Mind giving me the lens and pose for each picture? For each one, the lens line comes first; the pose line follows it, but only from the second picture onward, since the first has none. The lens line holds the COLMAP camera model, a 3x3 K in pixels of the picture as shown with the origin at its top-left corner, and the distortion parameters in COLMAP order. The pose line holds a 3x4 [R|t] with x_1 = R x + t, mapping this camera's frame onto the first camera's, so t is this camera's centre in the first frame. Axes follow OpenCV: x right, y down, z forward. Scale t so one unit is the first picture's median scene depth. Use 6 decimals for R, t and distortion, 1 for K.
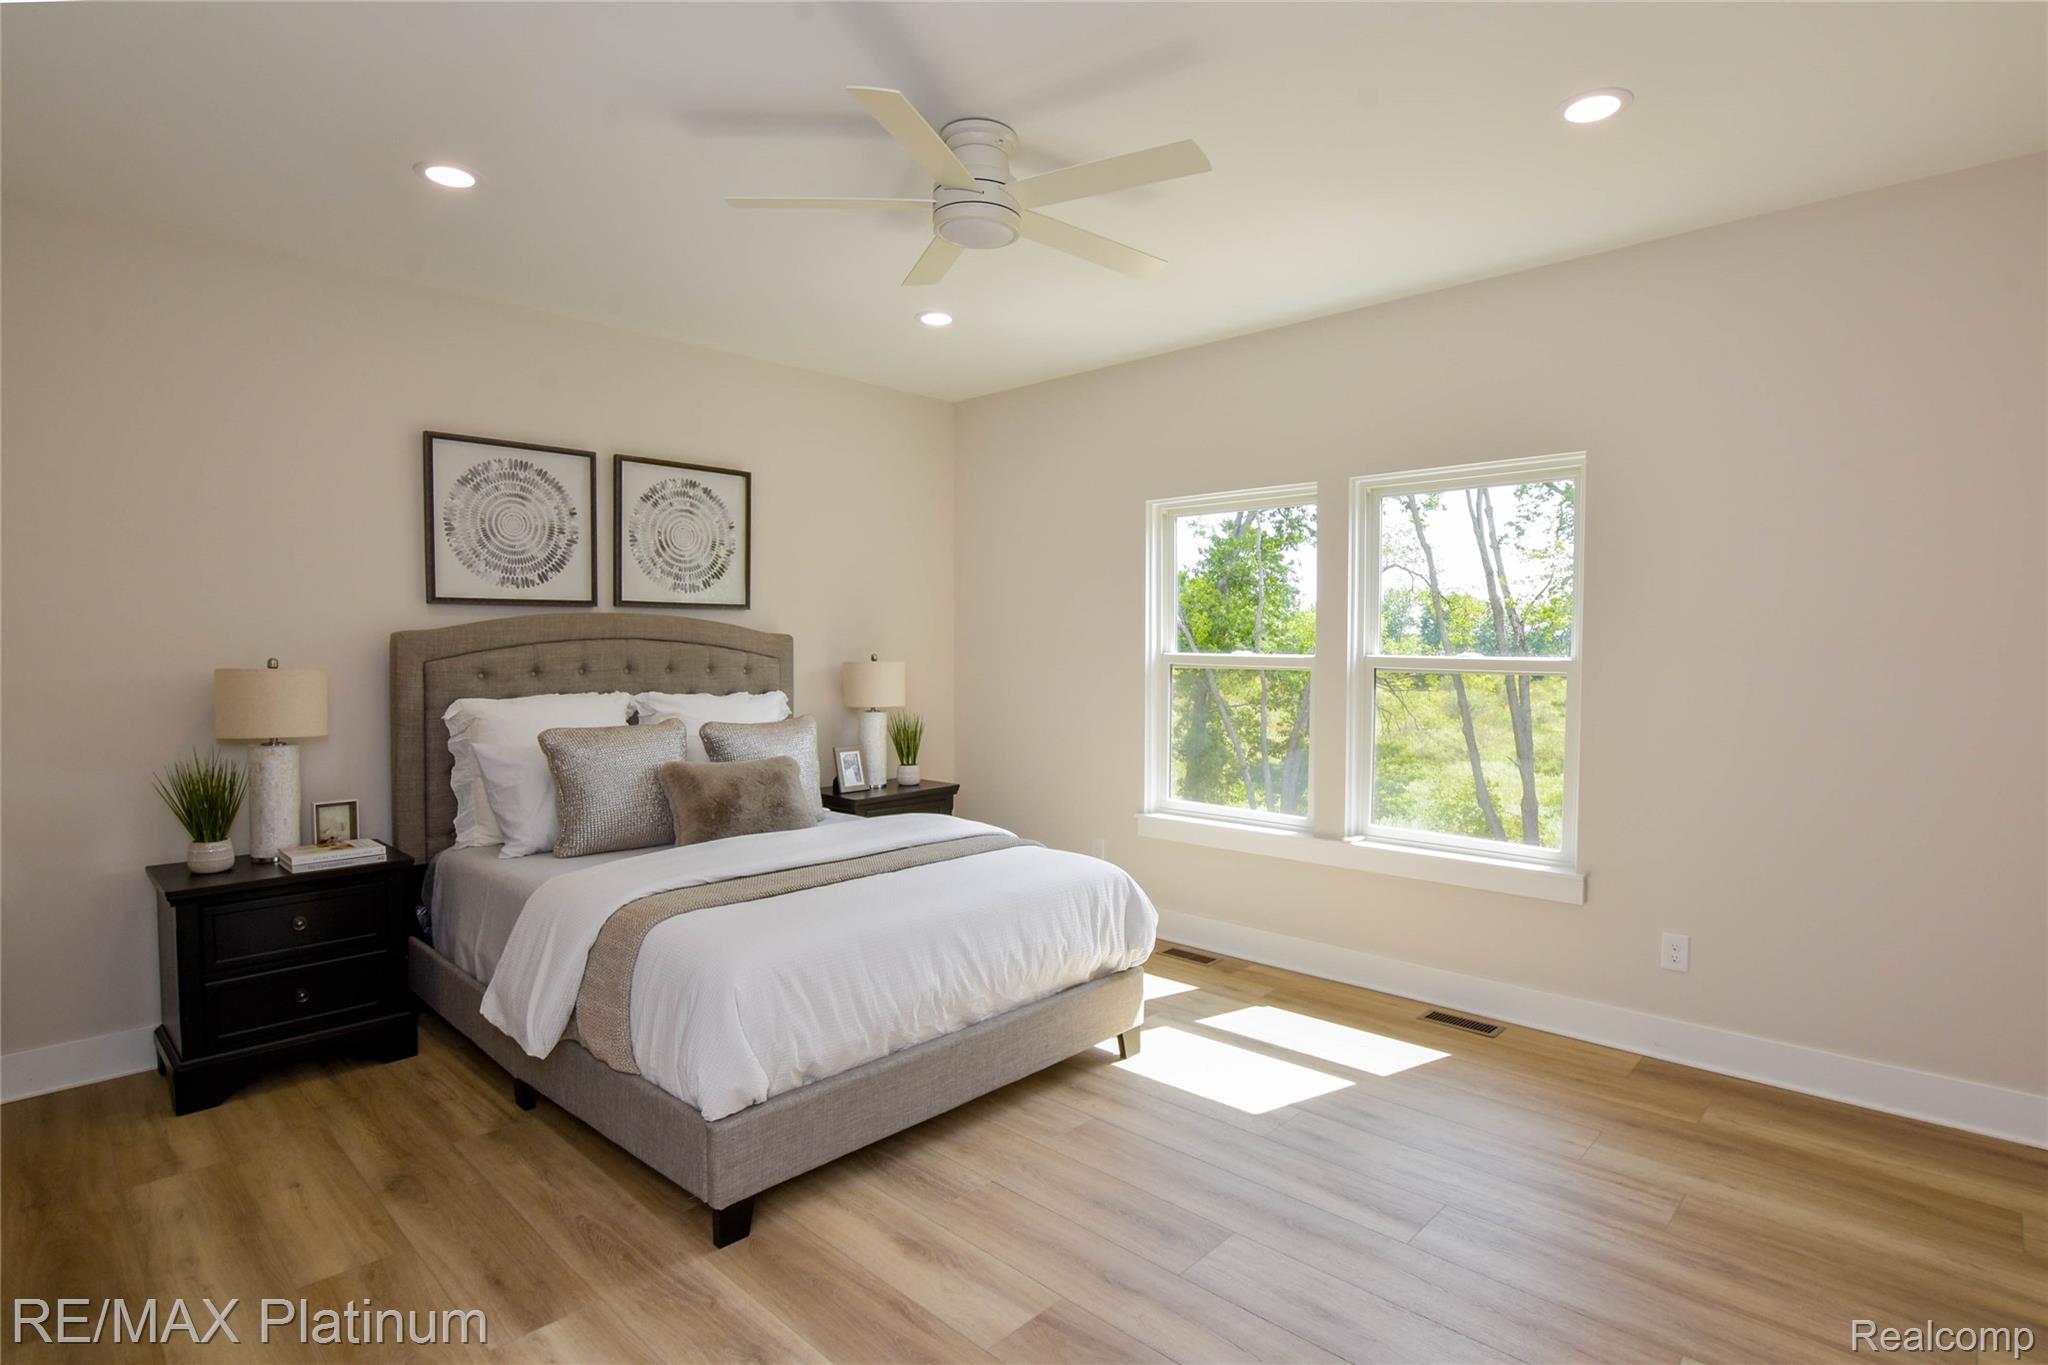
lens RADIAL K [[1053.6, 0, 1010.5], [0, 1053.6, 690.7], [0, 0, 1]] dist [-0.026813, -0.000137]
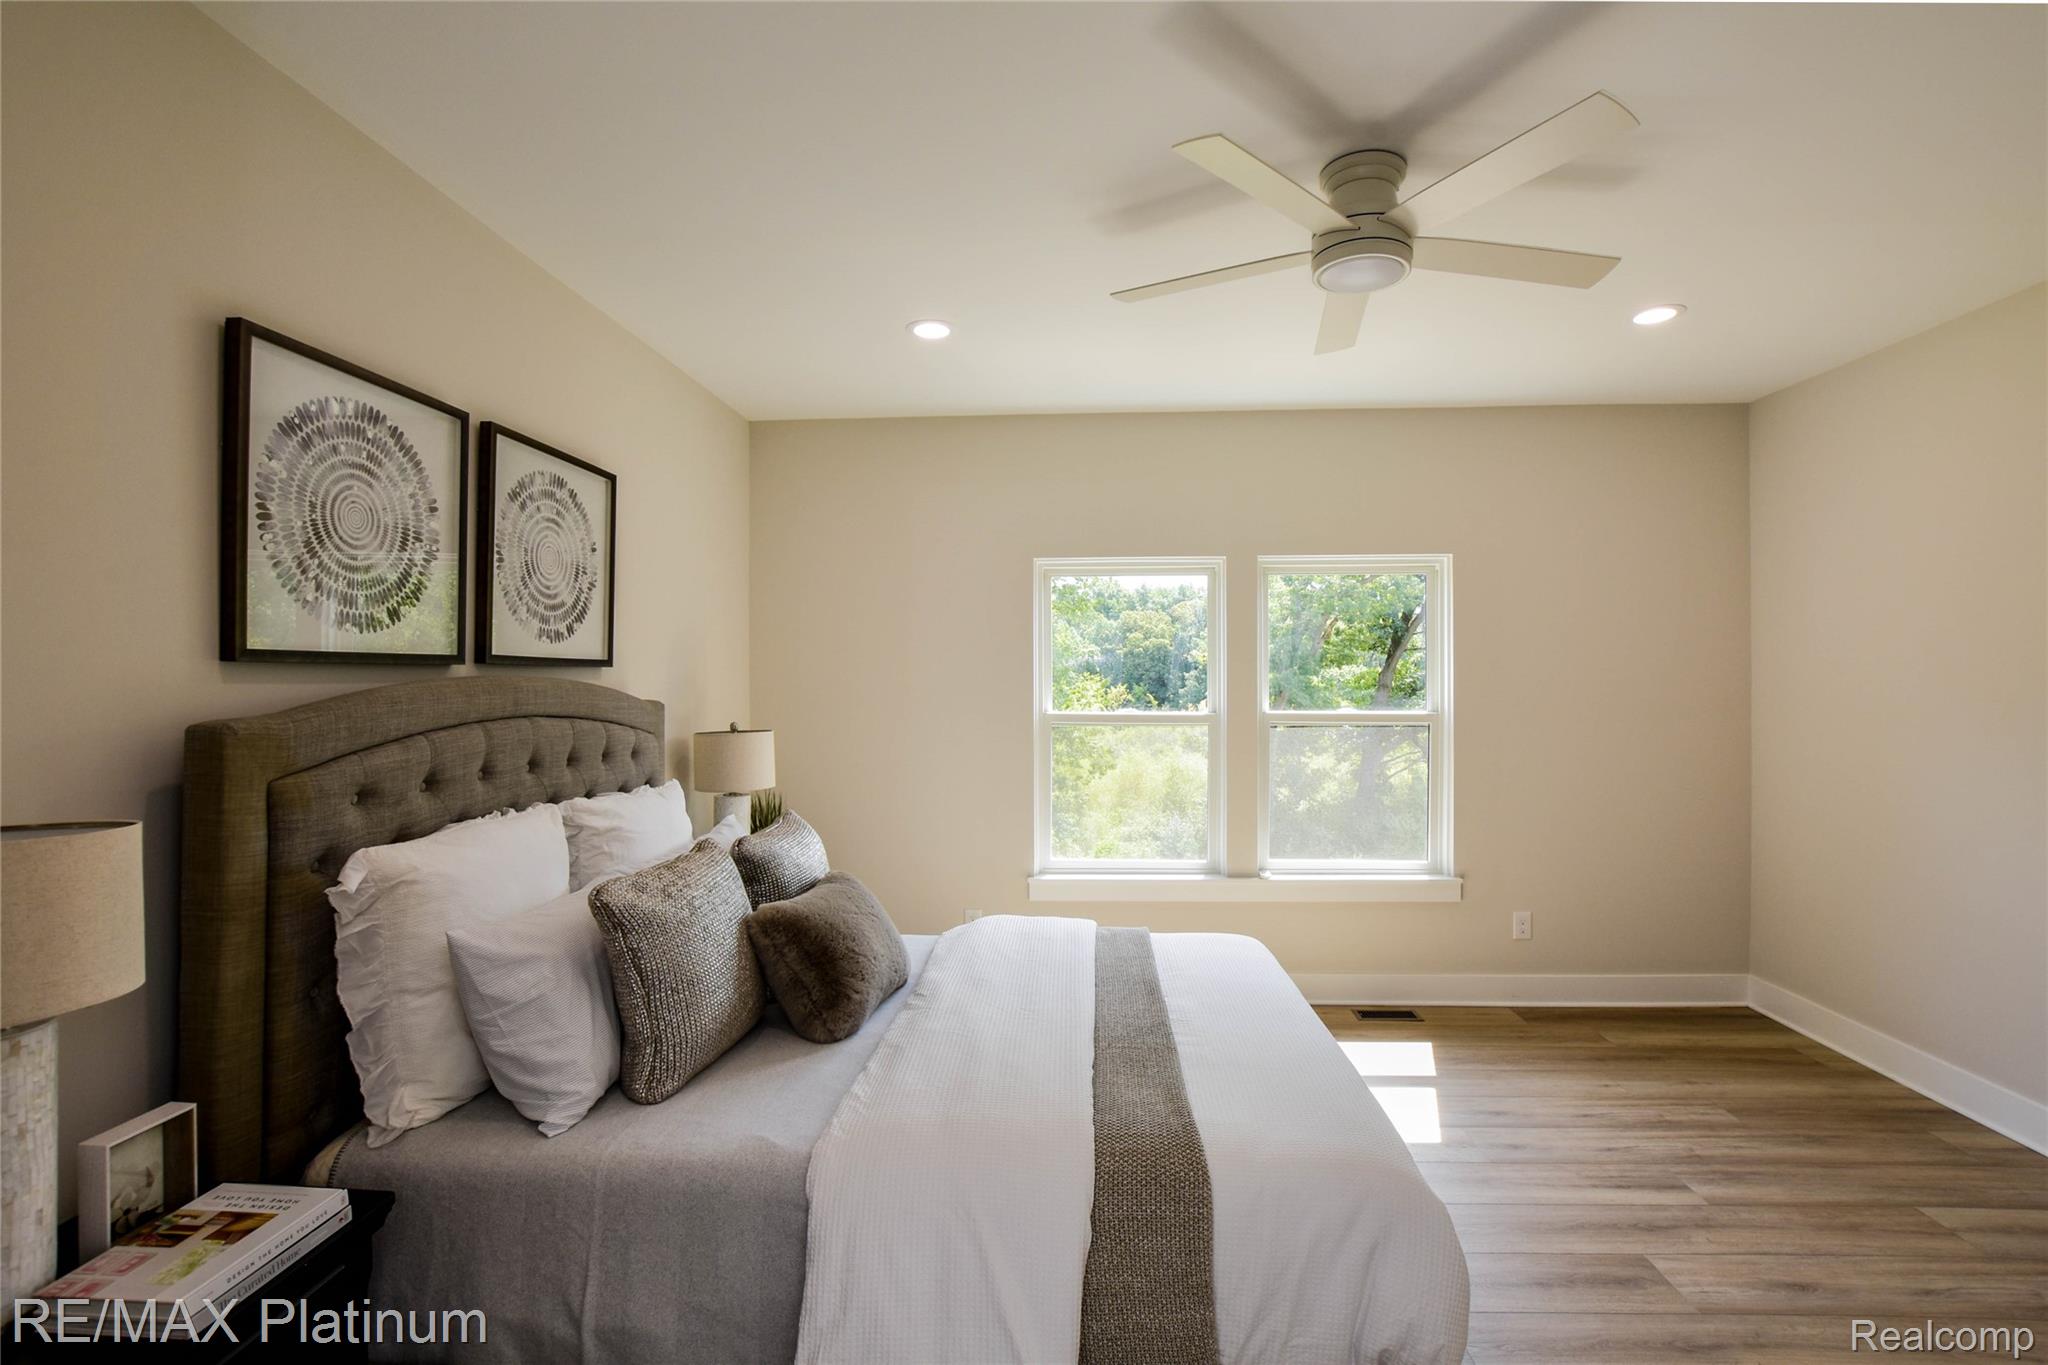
lens RADIAL K [[946.1, 0, 1024.0], [0, 946.1, 682.5], [0, 0, 1]] dist [-0.030035, 0.001109]
pose [[0.749853, -0.007959, 0.661557, -0.525891], [0.035944, 0.998941, -0.028724, -0.044070], [-0.660628, 0.045318, 0.749345, 0.392497]]
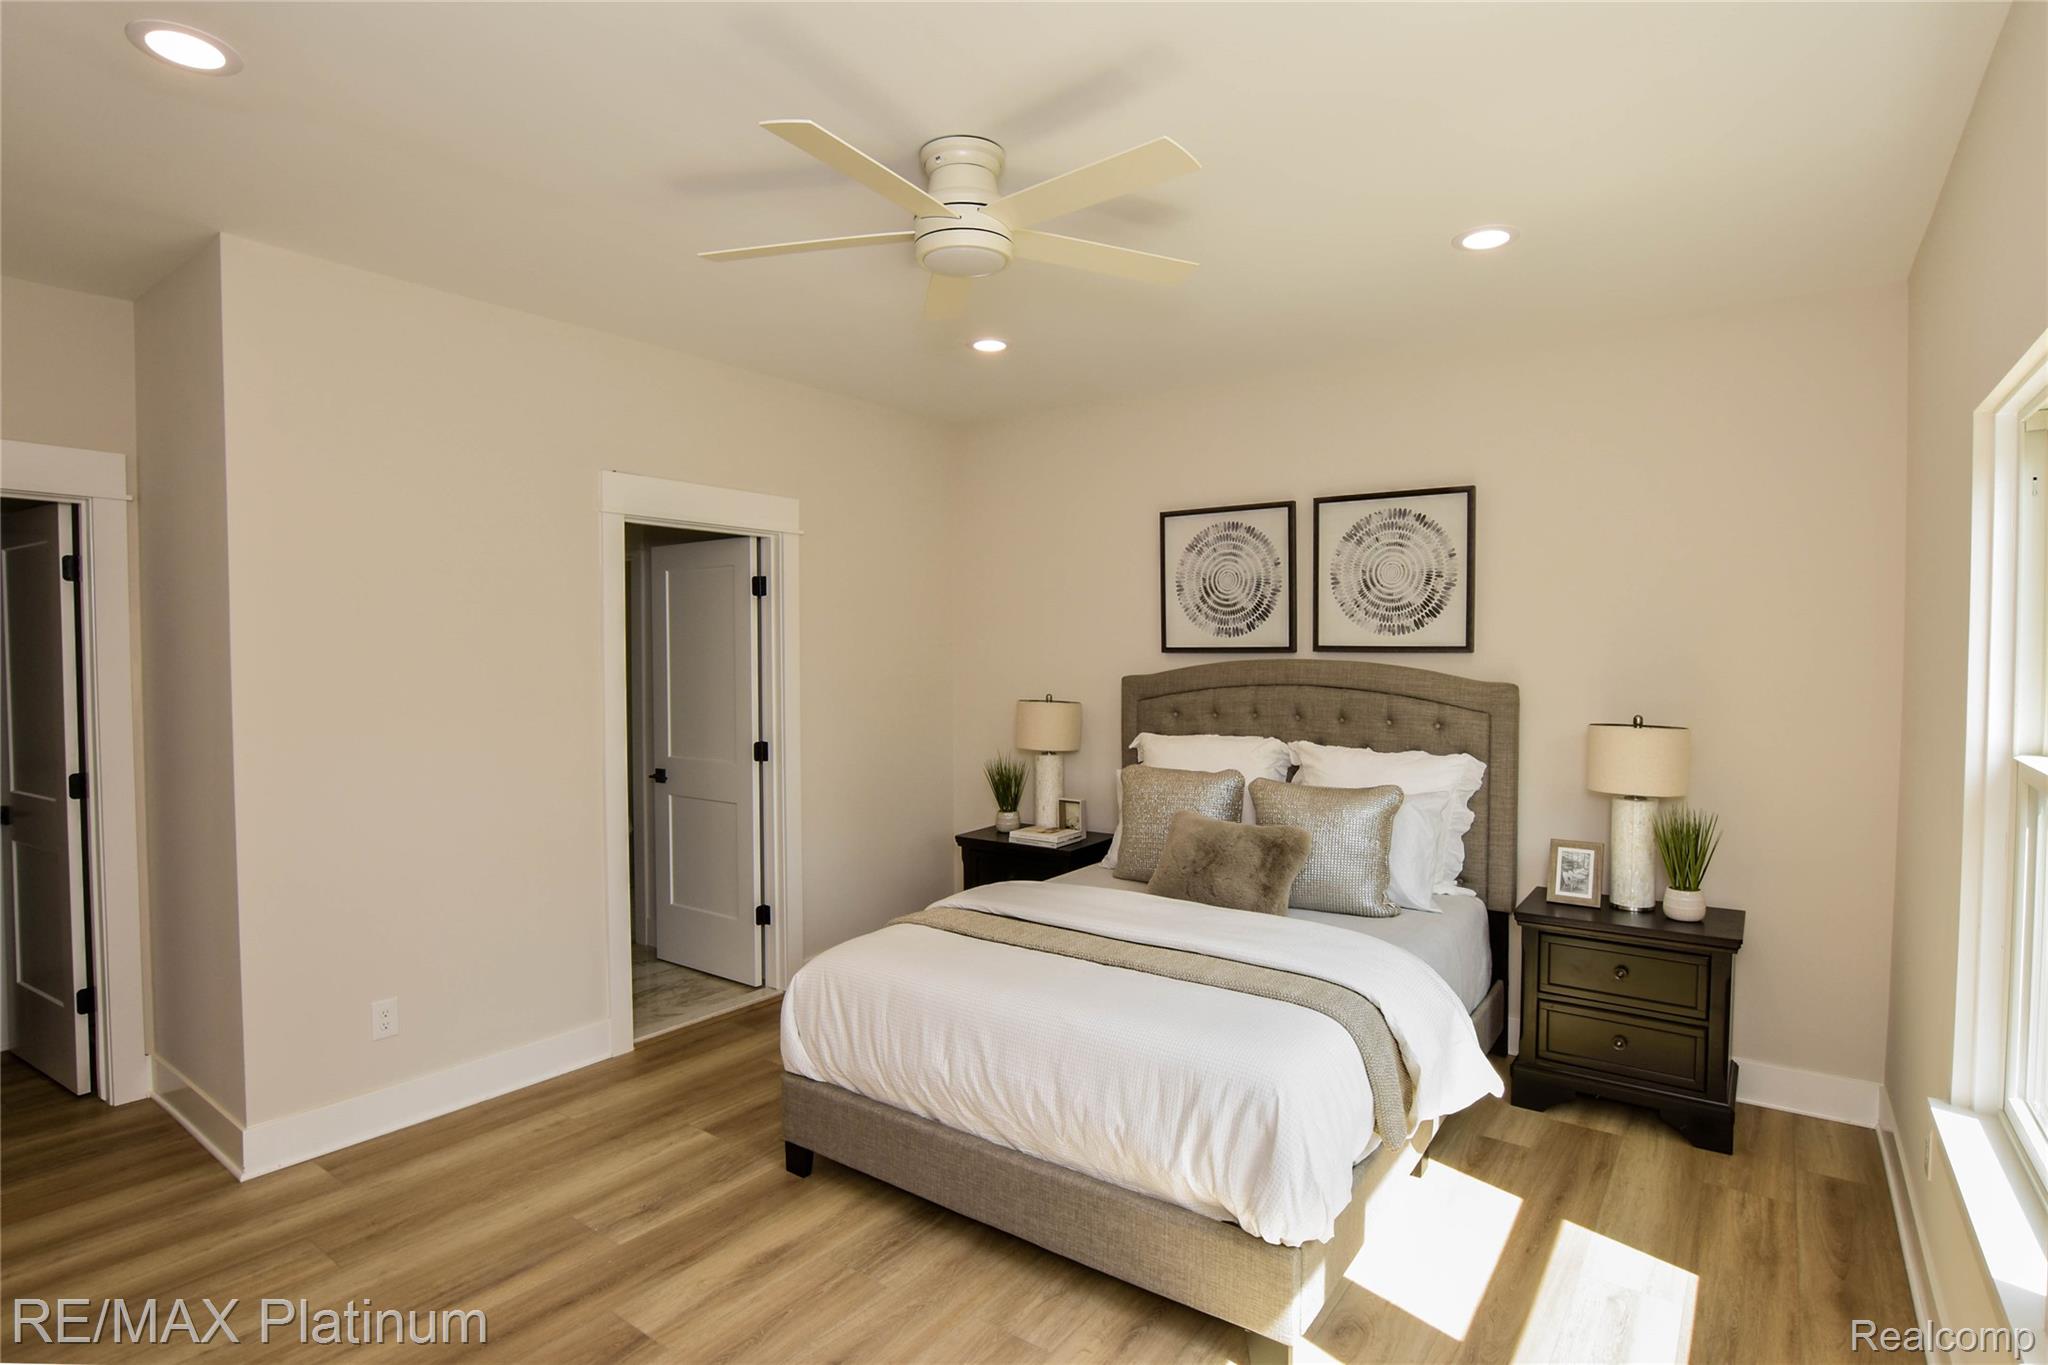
lens RADIAL K [[986.8, 0, 1024.0], [0, 986.8, 682.5], [0, 0, 1]] dist [-0.050644, -0.000079]
pose [[0.158536, 0.010193, -0.987301, 0.512101], [-0.062943, 0.998017, 0.000196, -0.036399], [0.985345, 0.062112, 0.158863, 0.616084]]
